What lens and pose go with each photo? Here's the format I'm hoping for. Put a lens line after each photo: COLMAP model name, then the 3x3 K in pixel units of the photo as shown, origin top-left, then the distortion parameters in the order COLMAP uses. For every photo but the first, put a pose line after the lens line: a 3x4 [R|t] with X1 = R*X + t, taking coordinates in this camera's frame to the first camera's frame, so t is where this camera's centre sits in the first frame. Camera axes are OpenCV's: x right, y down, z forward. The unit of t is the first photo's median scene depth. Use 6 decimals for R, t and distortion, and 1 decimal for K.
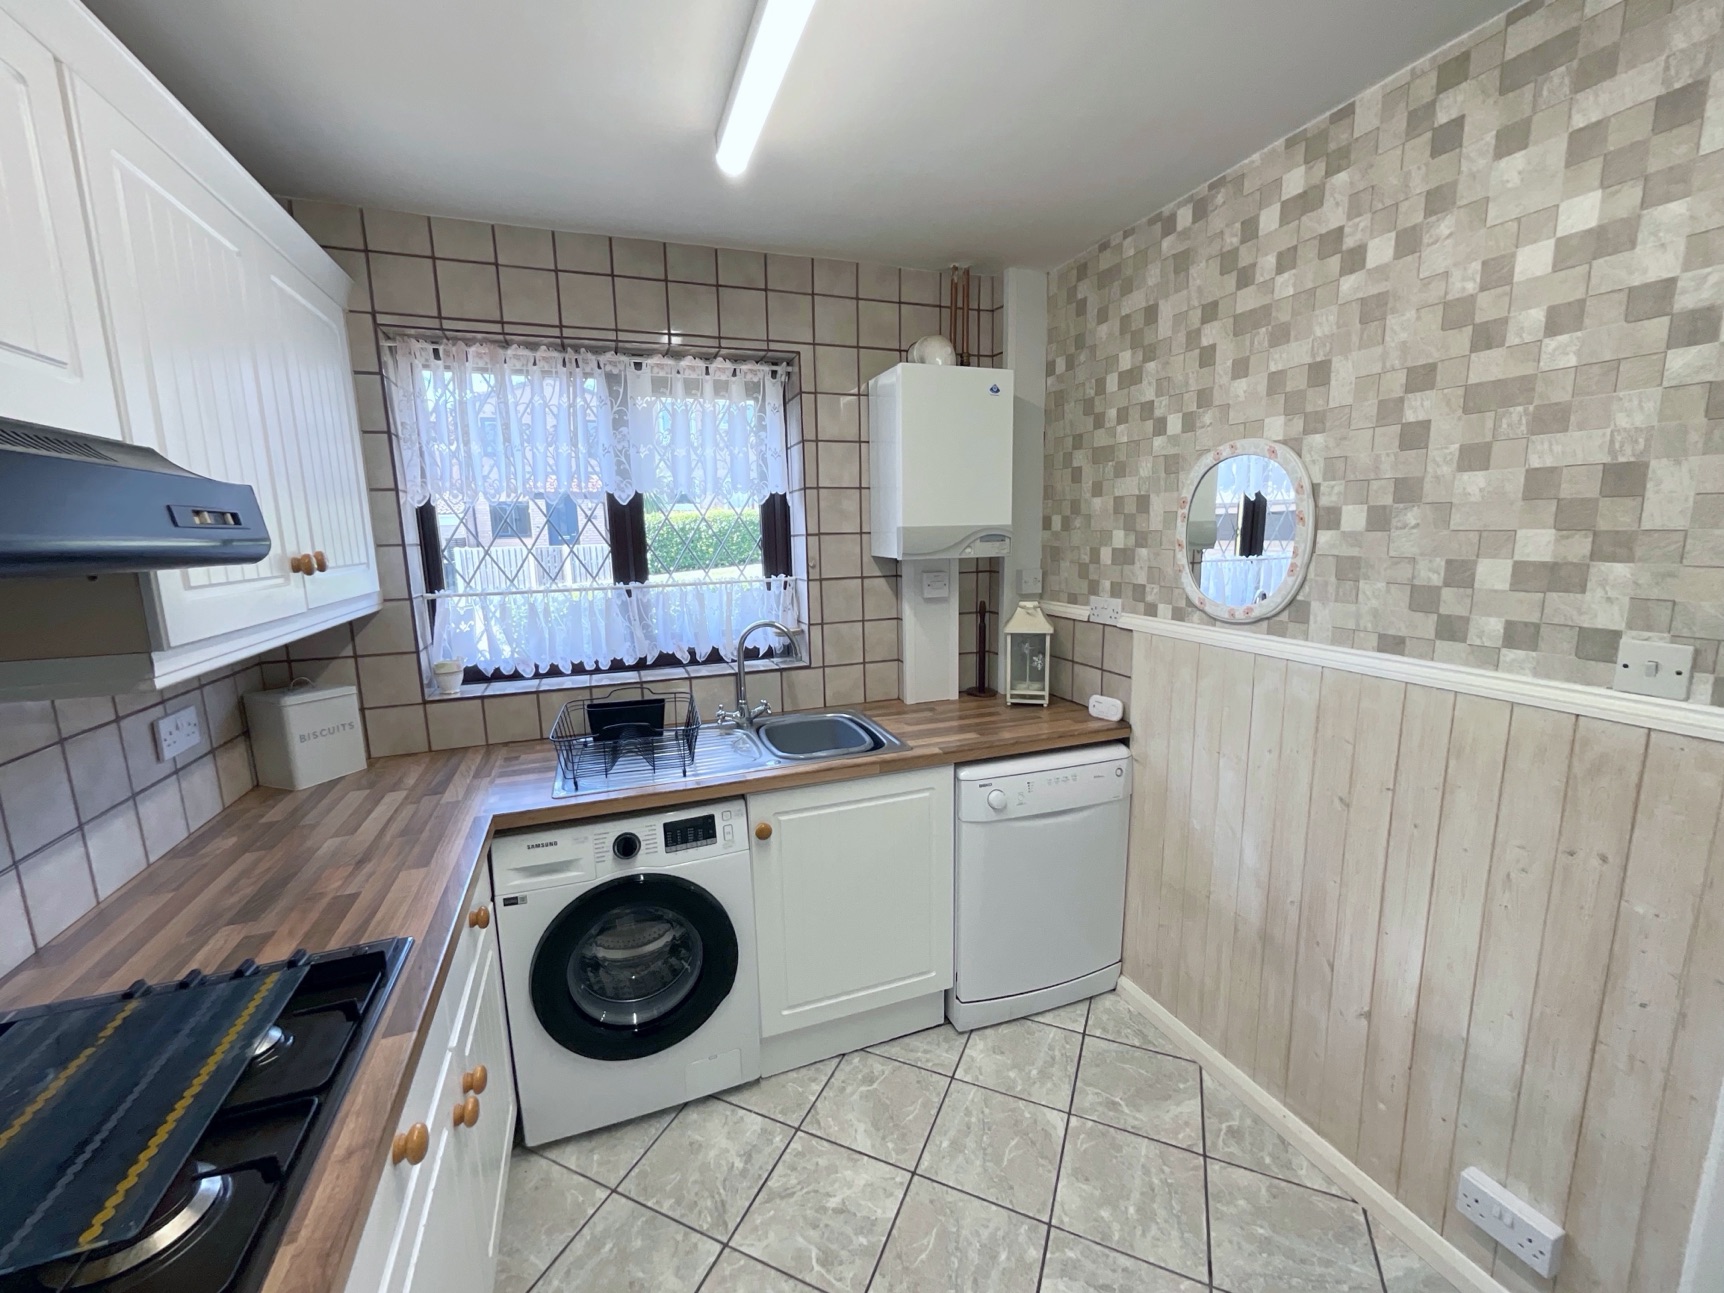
lens RADIAL K [[696.3, 0, 862.0], [0, 696.3, 646.5], [0, 0, 1]] dist [-0.007112, 0.000619]
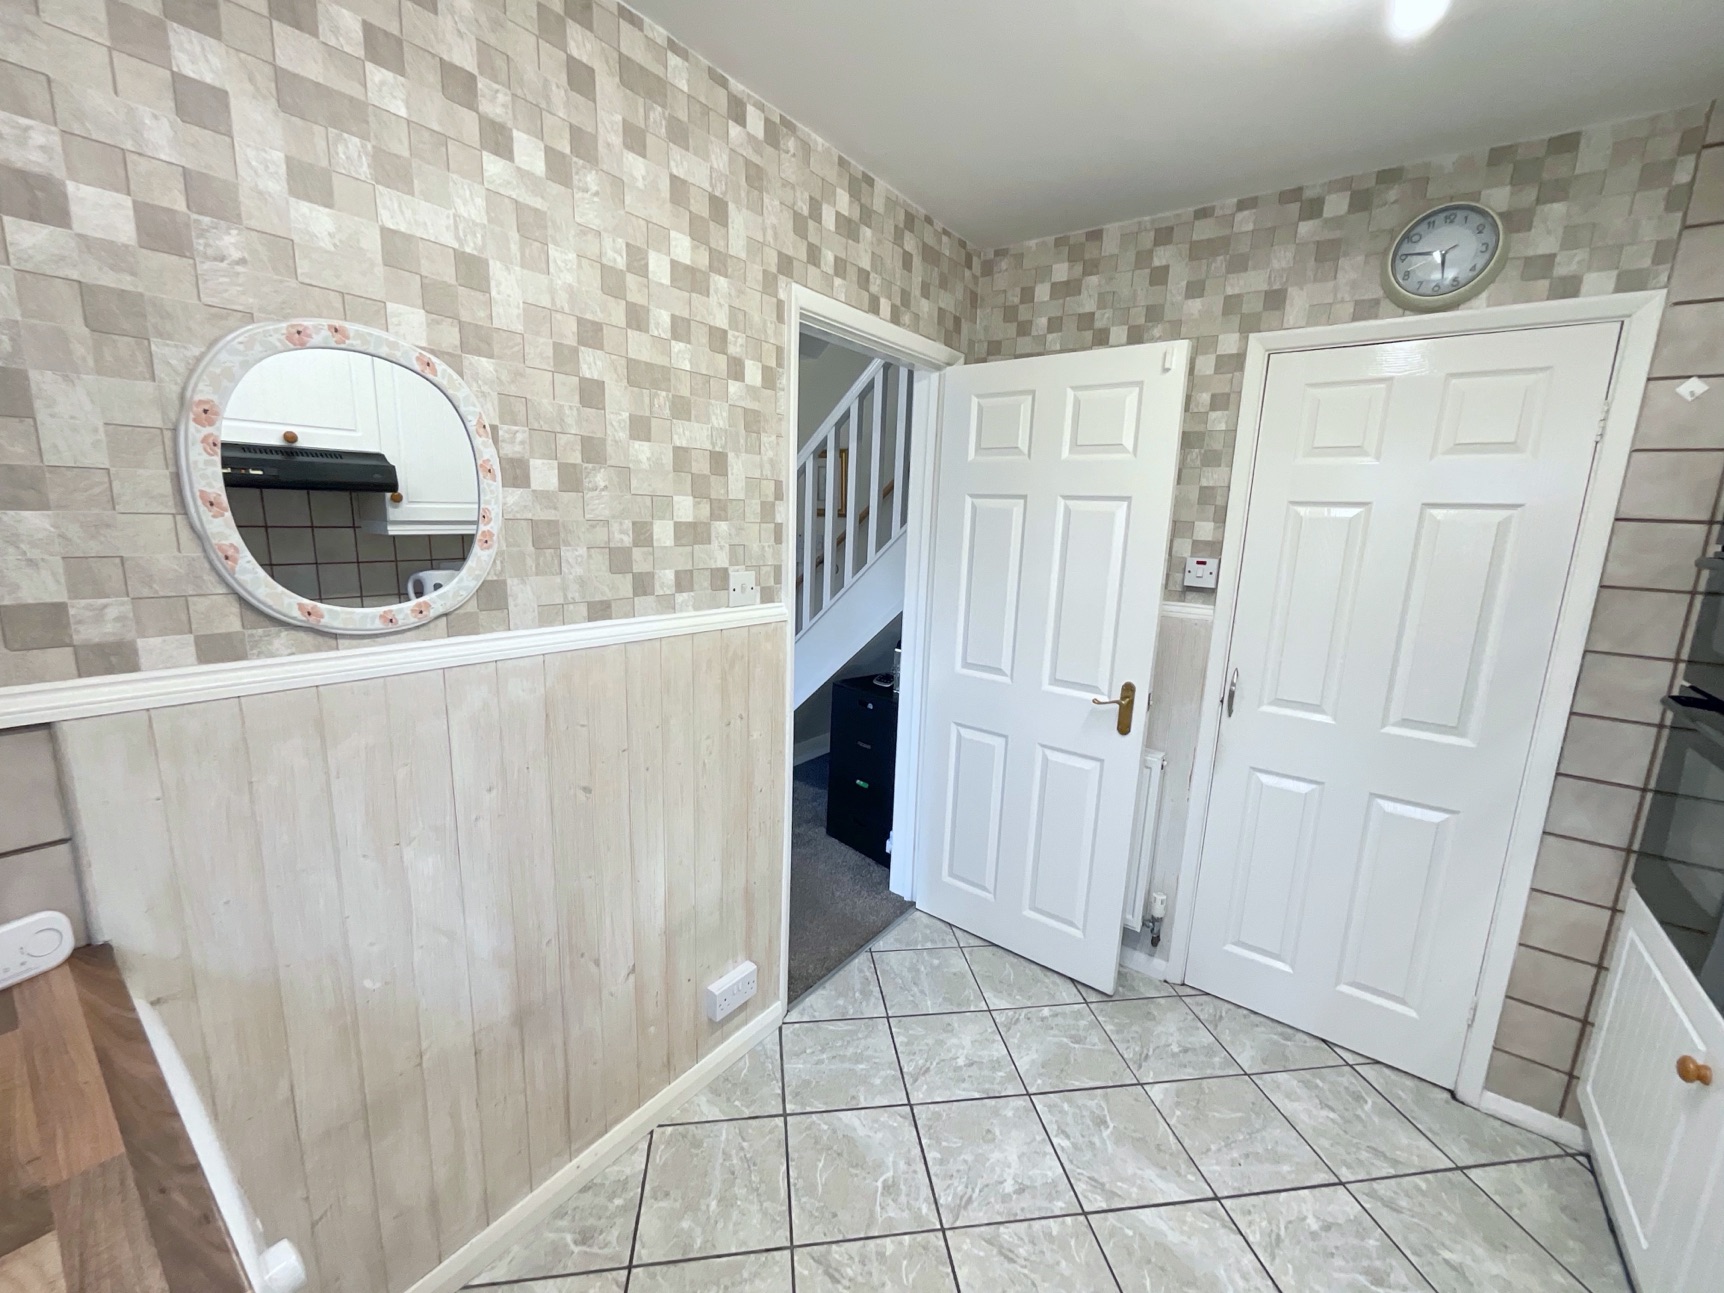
lens RADIAL K [[696.3, 0, 862.0], [0, 696.3, 646.5], [0, 0, 1]] dist [-0.007112, 0.000619]
pose [[-0.535089, -0.153677, 0.830700, -0.232268], [0.120507, 0.959374, 0.255105, -0.147157], [-0.836157, 0.236610, -0.494831, 1.096304]]
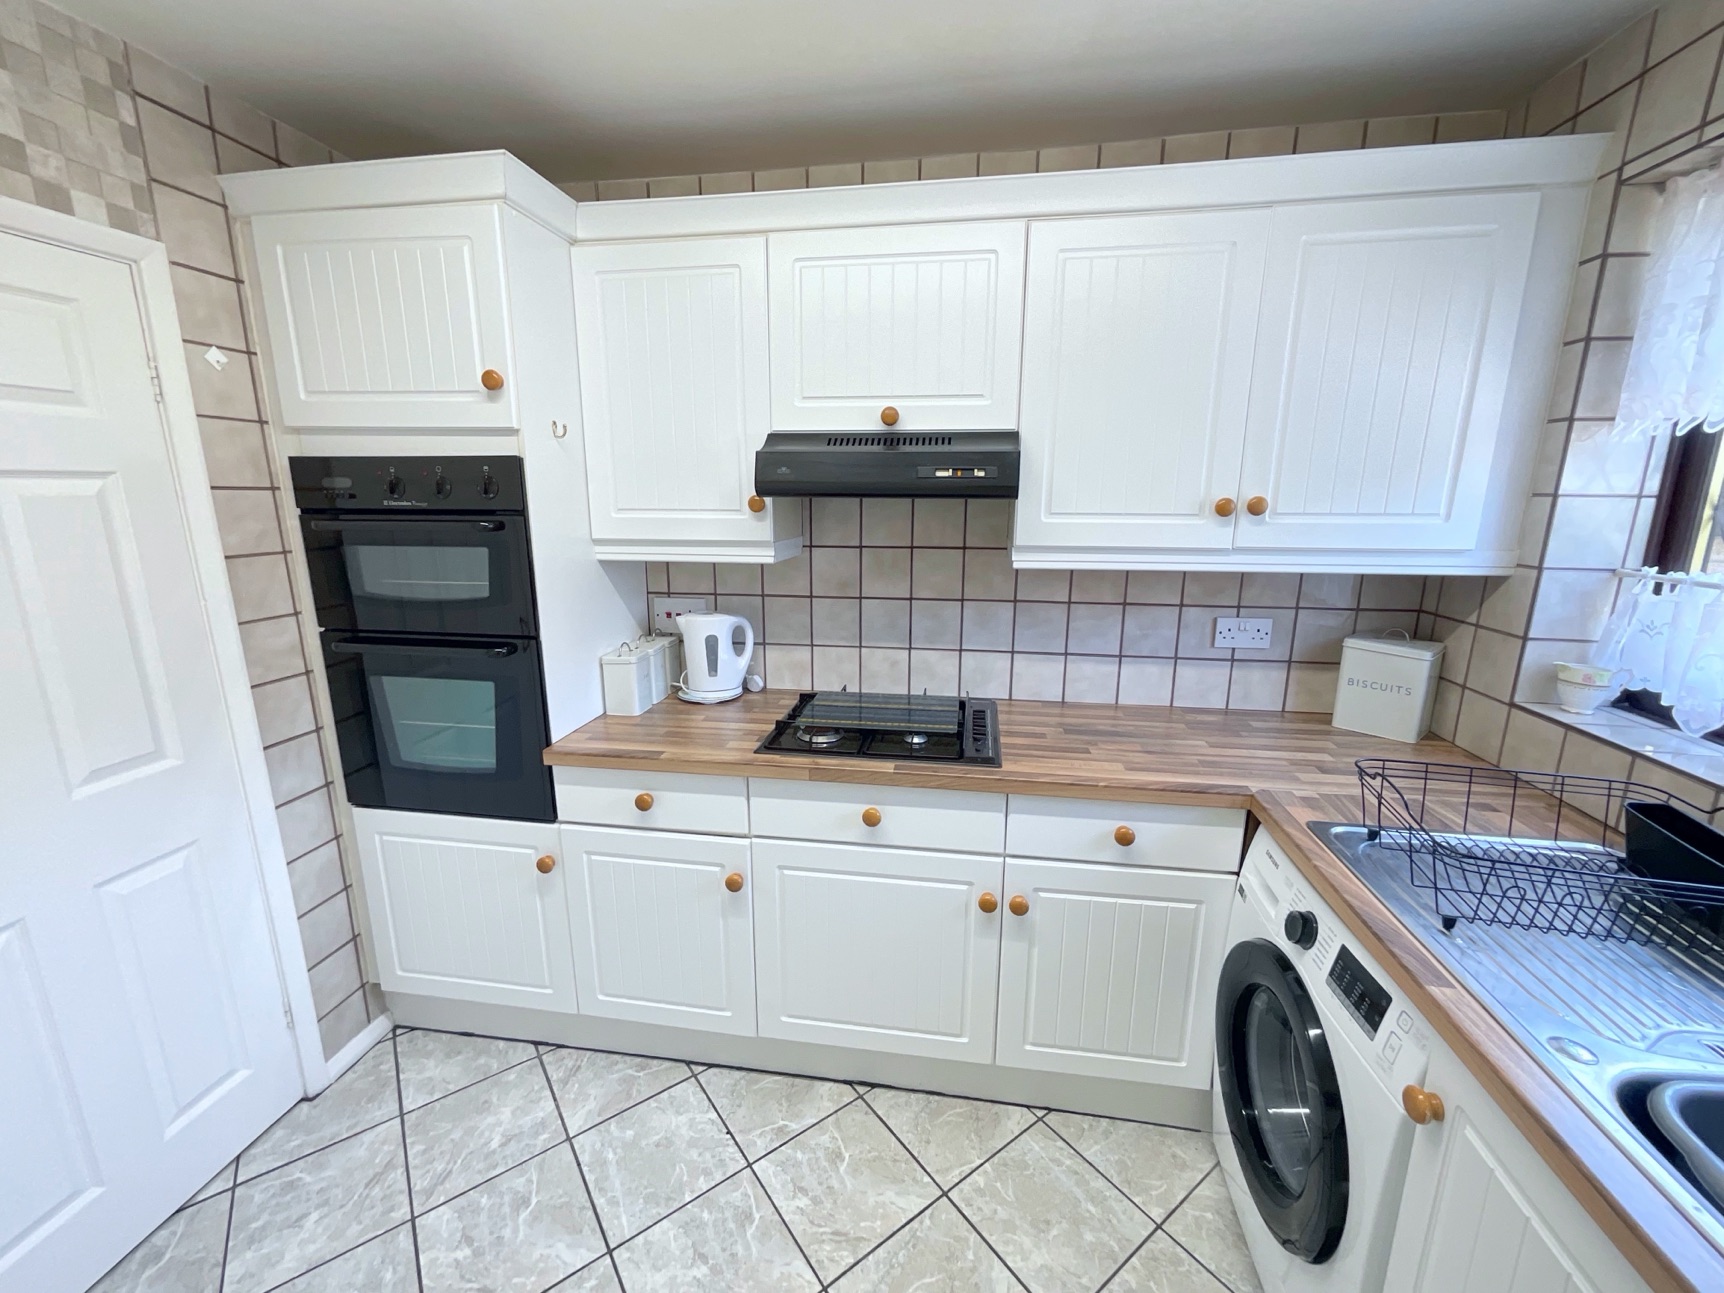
lens RADIAL K [[697.9, 0, 862.0], [0, 697.9, 646.5], [0, 0, 1]] dist [-0.001761, -0.000355]
pose [[-0.498968, 0.209426, -0.840935, 0.459895], [-0.135958, 0.939429, 0.314625, -0.159584], [0.855889, 0.271319, -0.440272, 0.914747]]
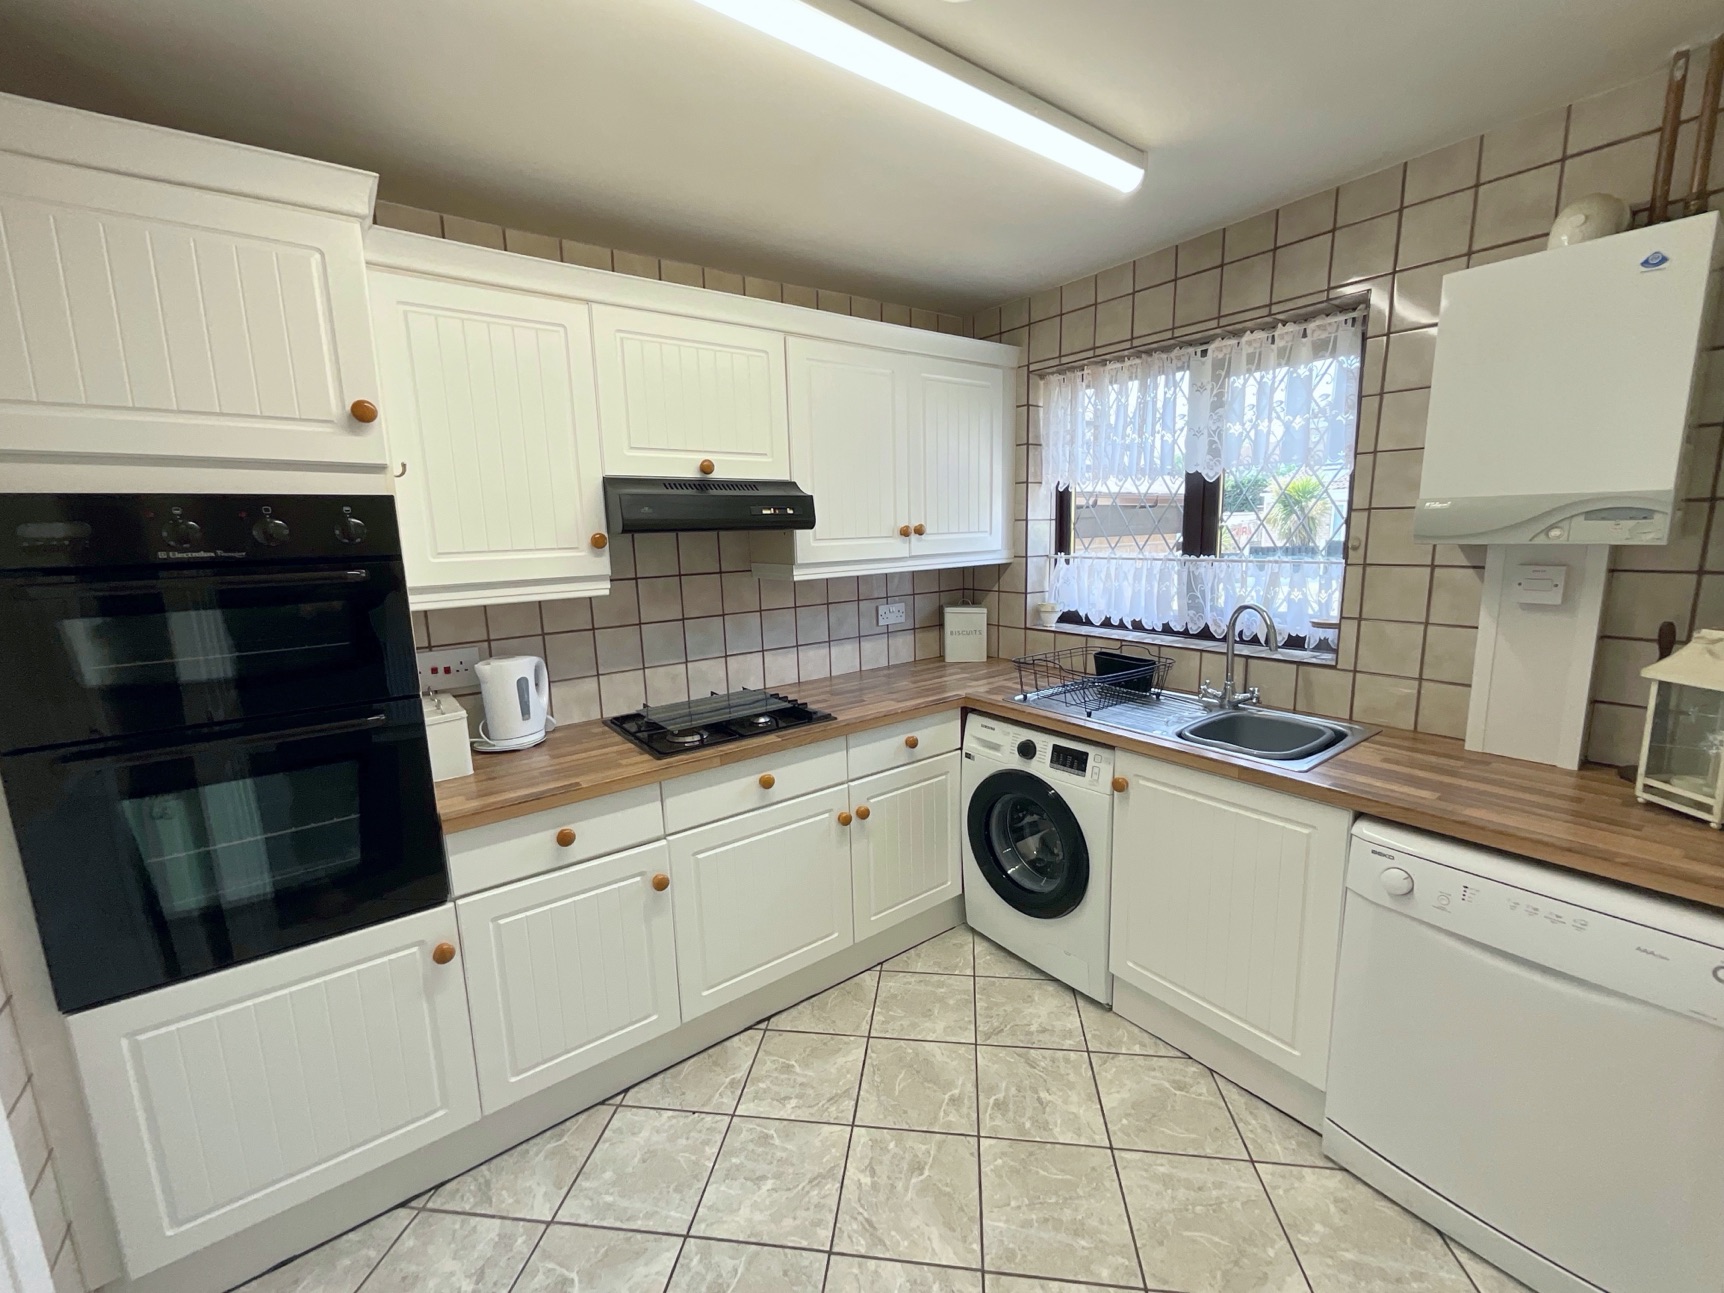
lens RADIAL K [[706.4, 0, 862.0], [0, 706.4, 646.5], [0, 0, 1]] dist [0.001768, 0.000064]
pose [[0.279349, 0.175642, -0.943988, 0.880585], [-0.139337, 0.980136, 0.141135, -0.056721], [0.950026, 0.092106, 0.298273, 0.299649]]
